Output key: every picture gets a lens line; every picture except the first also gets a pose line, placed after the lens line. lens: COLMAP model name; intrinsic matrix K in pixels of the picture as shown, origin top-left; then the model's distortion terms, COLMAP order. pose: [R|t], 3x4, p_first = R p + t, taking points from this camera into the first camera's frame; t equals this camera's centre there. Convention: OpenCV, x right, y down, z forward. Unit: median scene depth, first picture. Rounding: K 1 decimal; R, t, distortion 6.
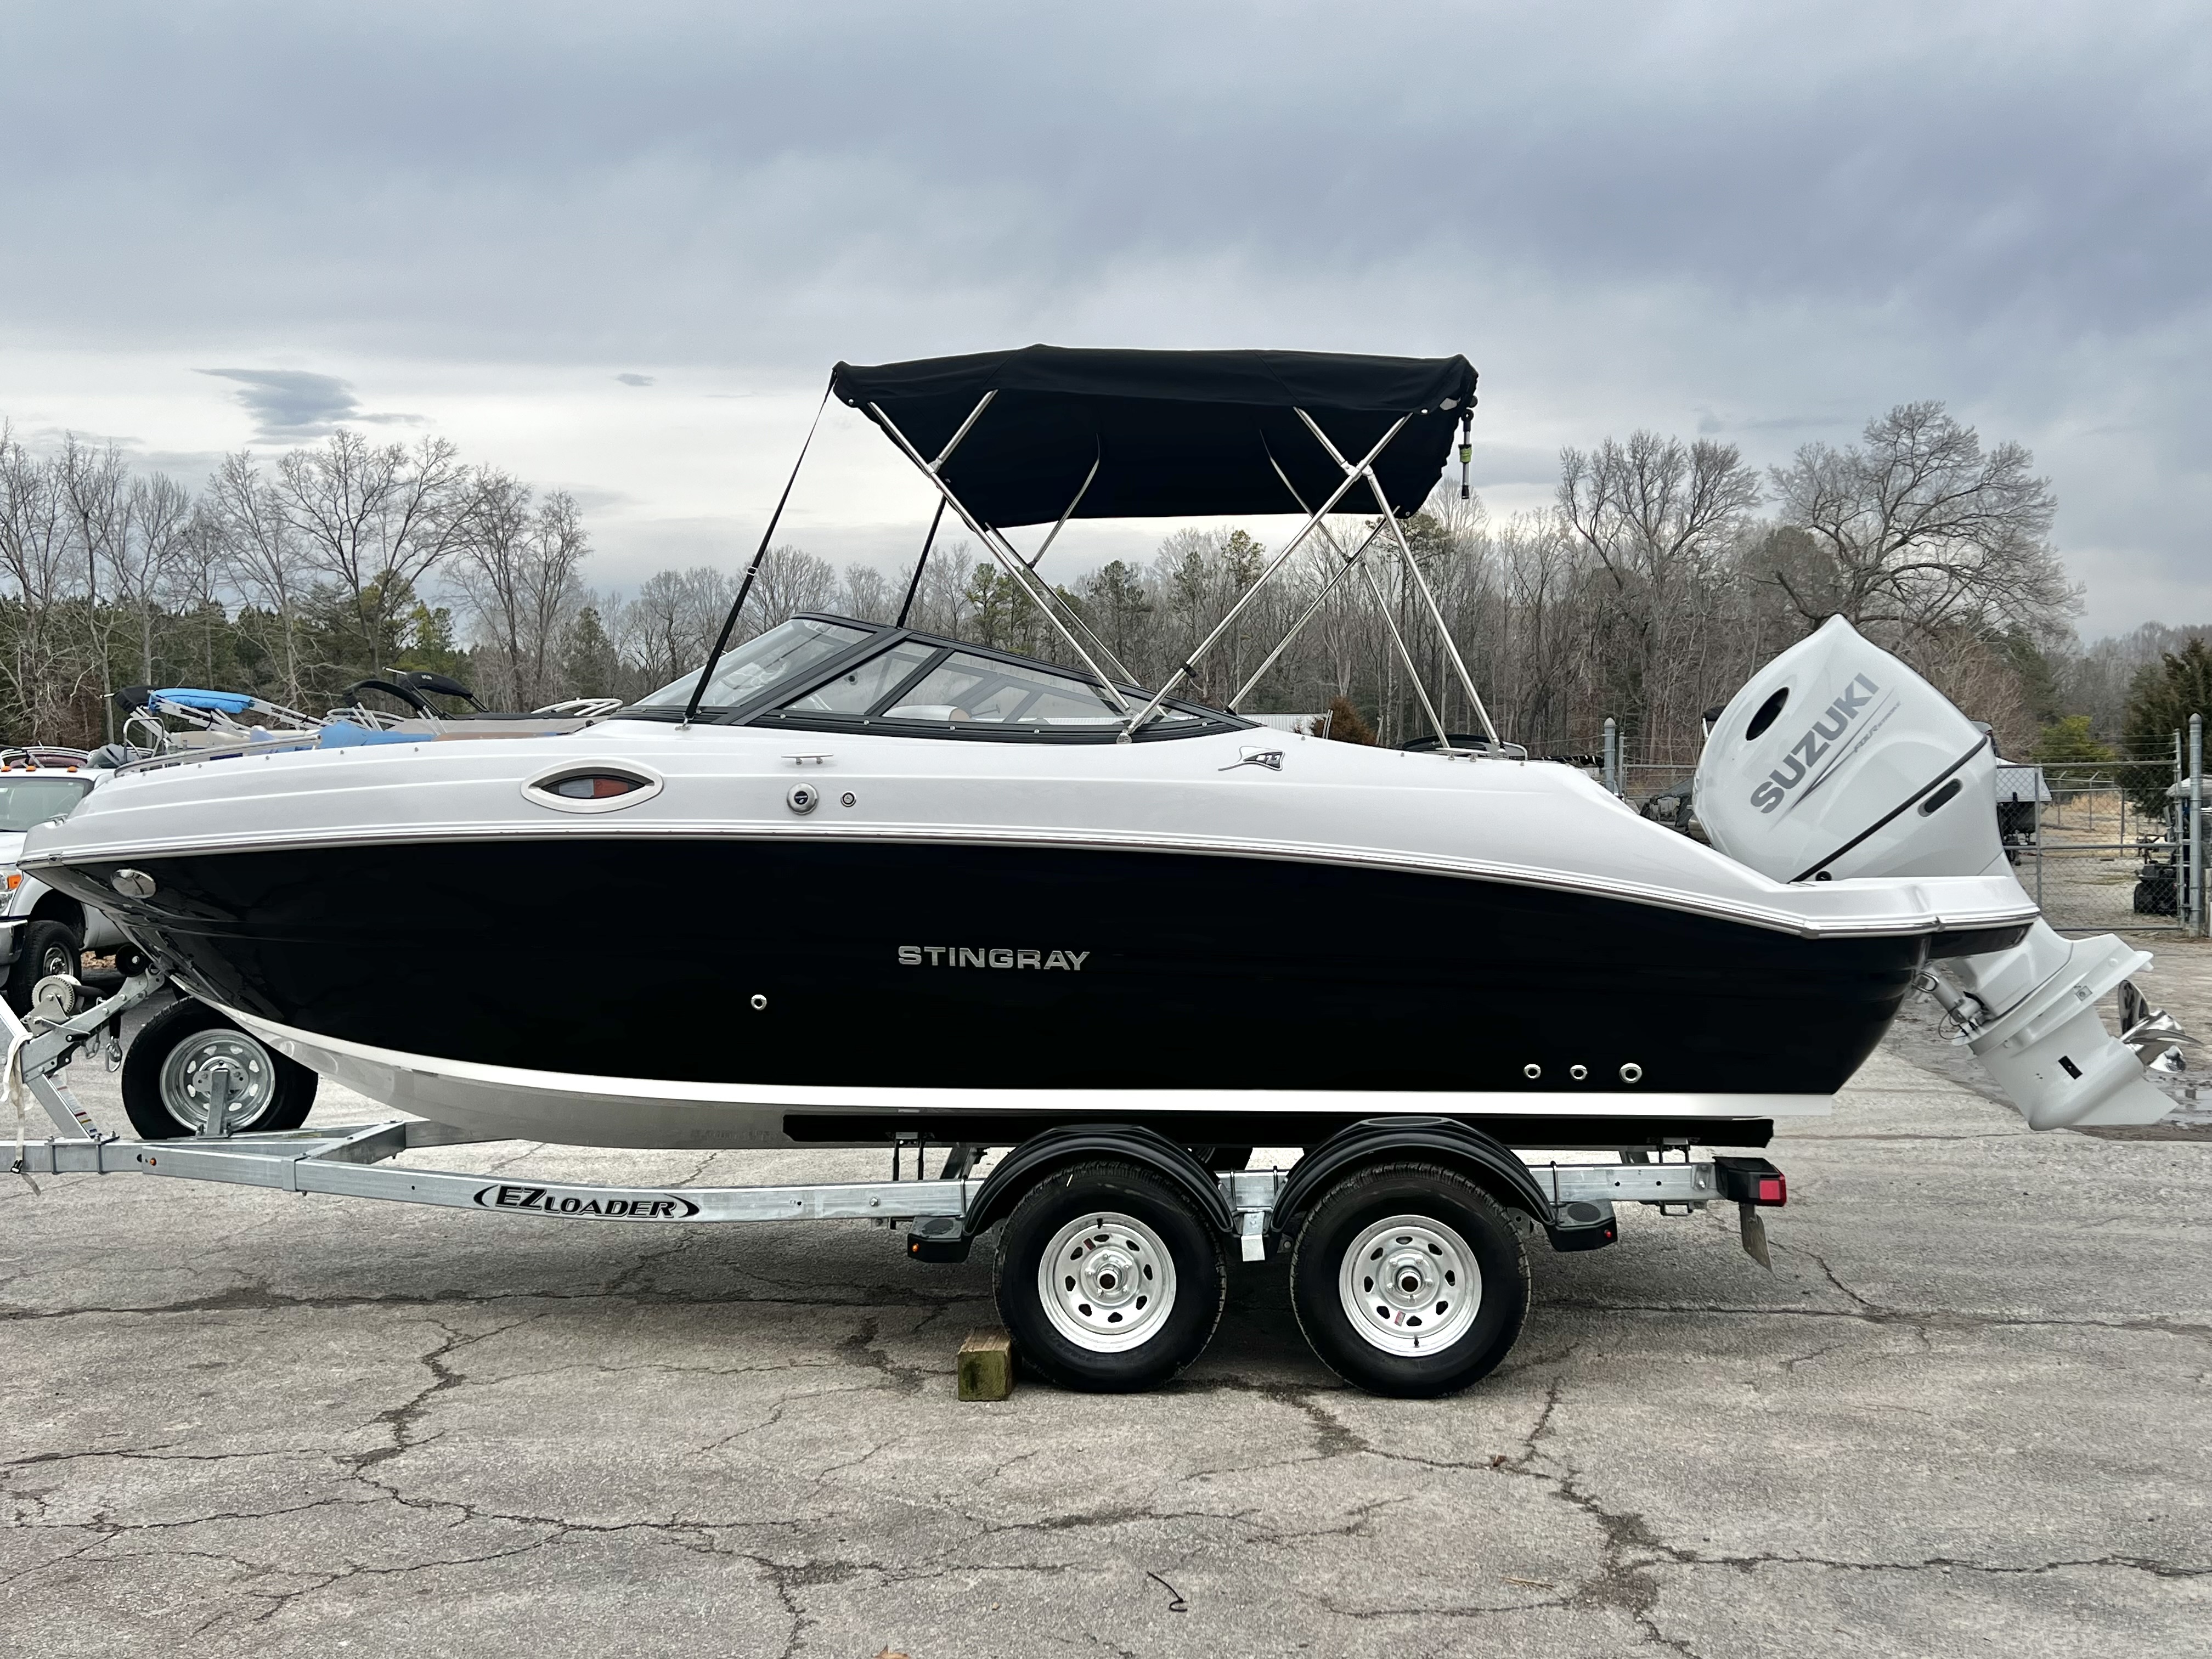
lens RADIAL K [[2057.0, 0, 1105.7], [0, 2057.0, 832.0], [0, 0, 1]] dist [0.054152, -0.011597]
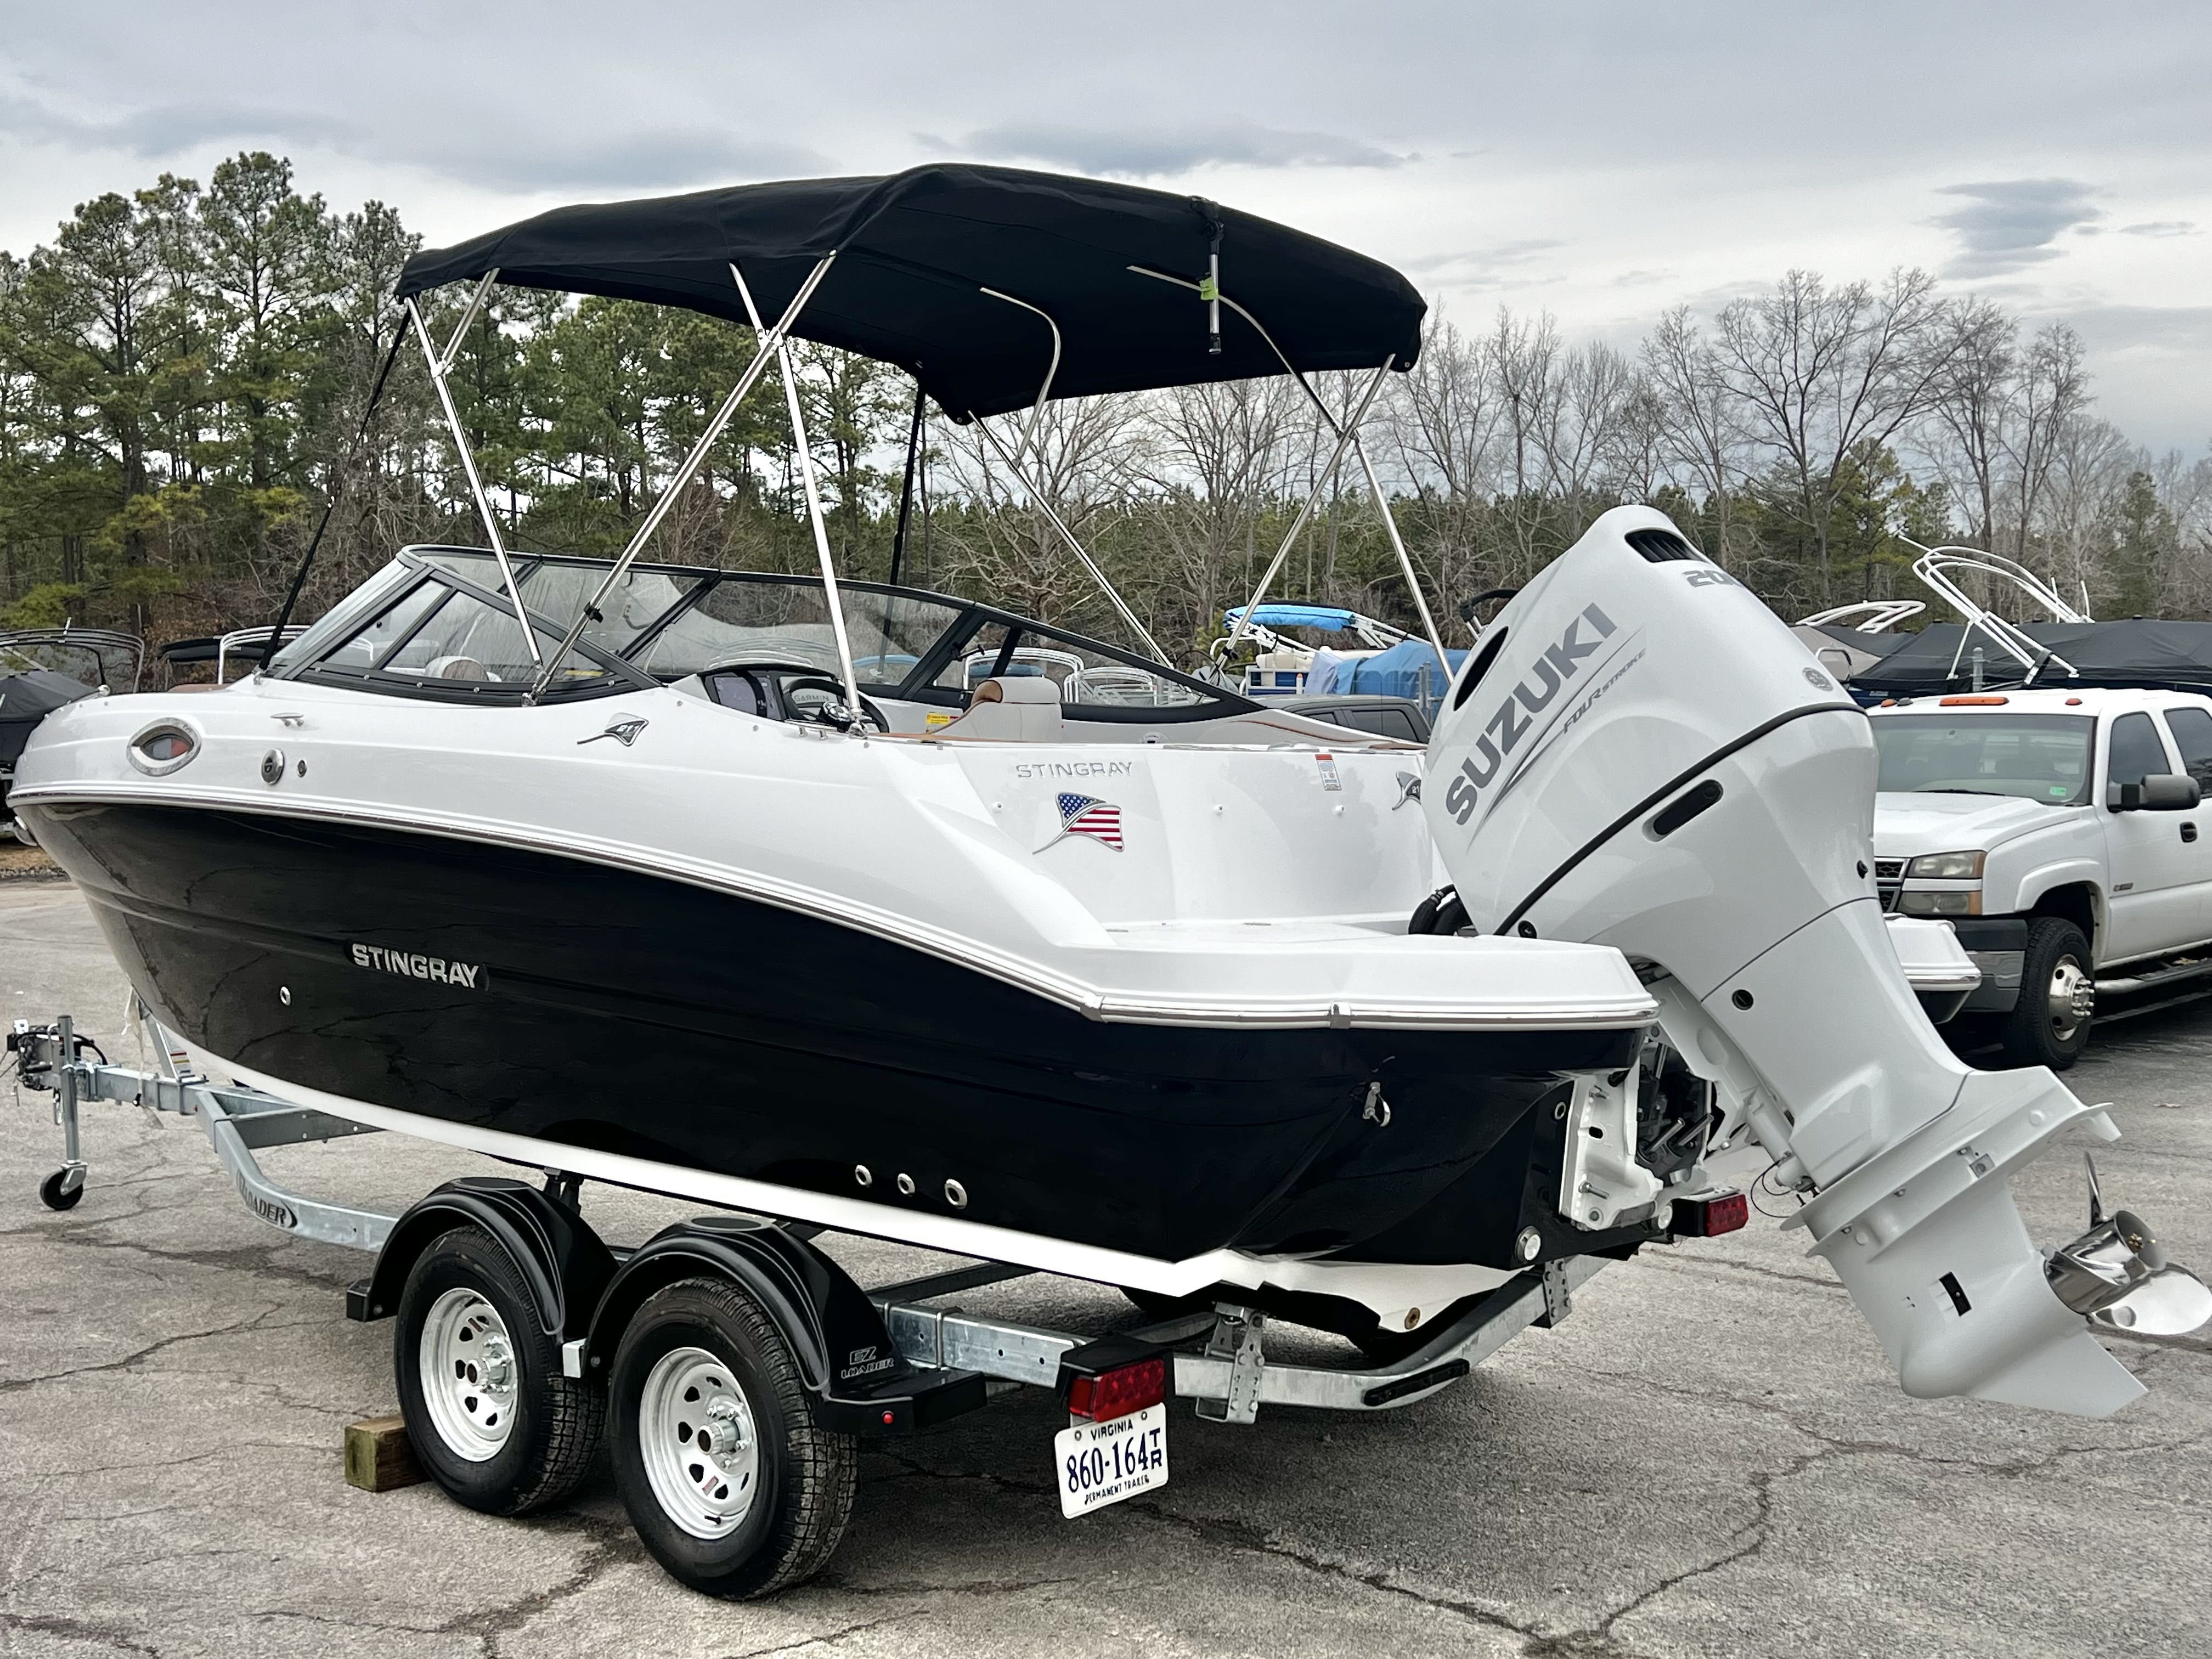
lens RADIAL K [[2605.2, 0, 1104.0], [0, 2605.2, 821.0], [0, 0, 1]] dist [0.043568, -0.048972]
pose [[0.790045, 0.037607, -0.611895, 0.636752], [-0.024265, 0.999253, 0.030085, -0.028051], [0.612569, -0.008921, 0.790367, 0.263765]]
